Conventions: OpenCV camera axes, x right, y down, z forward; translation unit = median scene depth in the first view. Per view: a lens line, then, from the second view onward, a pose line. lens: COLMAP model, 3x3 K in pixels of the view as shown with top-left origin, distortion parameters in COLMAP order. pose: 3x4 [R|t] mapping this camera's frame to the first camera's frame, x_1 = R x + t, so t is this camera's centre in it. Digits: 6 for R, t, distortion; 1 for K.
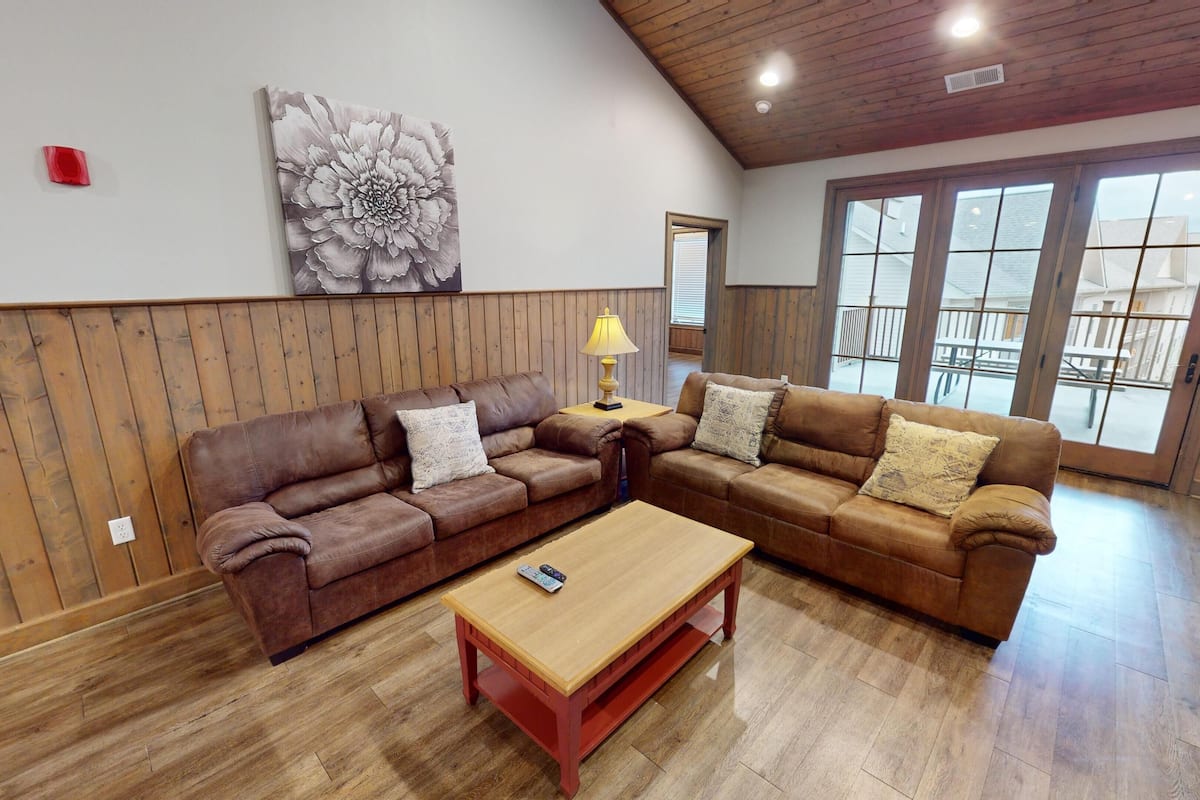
lens RADIAL K [[522.9, 0, 608.5], [0, 522.9, 408.9], [0, 0, 1]] dist [-0.012811, -0.000400]
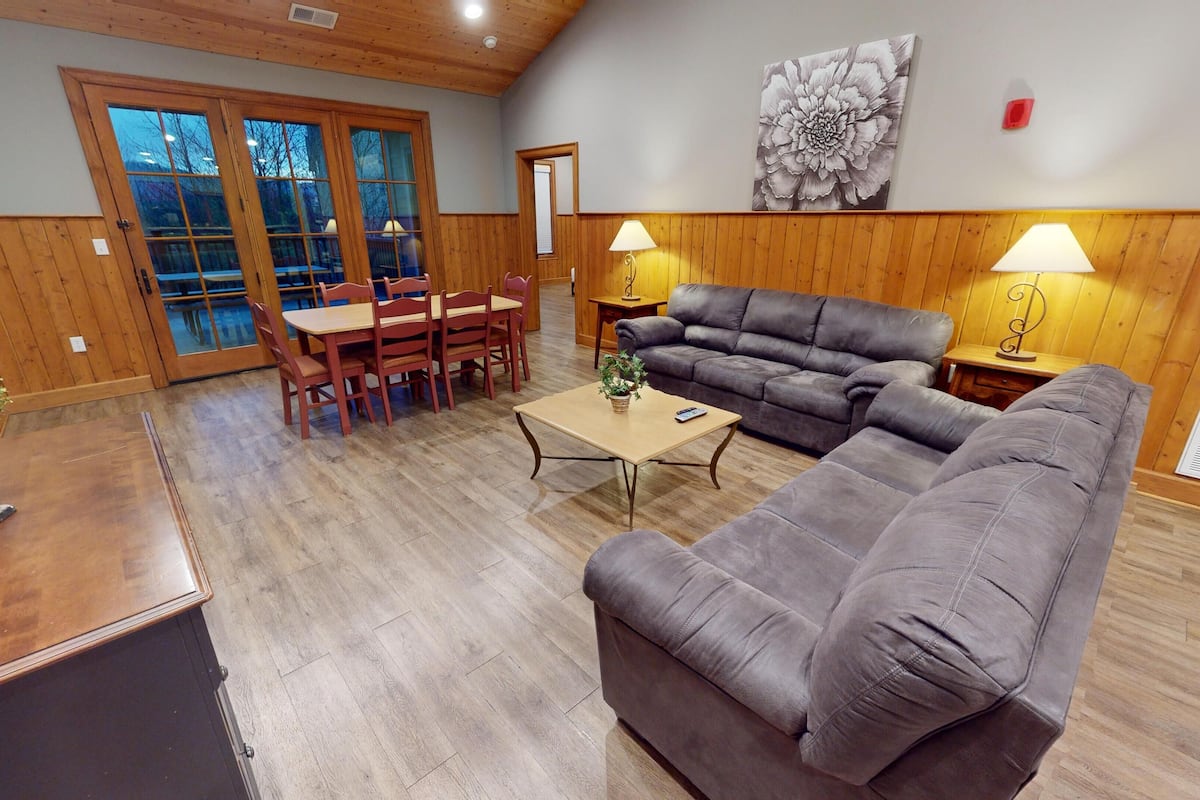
lens RADIAL K [[522.9, 0, 601.1], [0, 522.9, 401.4], [0, 0, 1]] dist [-0.012811, -0.000400]
pose [[-0.073459, 0.332262, -0.940322, 0.941972], [-0.240395, 0.909169, 0.340033, -0.117158], [0.967891, 0.251027, 0.013087, 0.644762]]
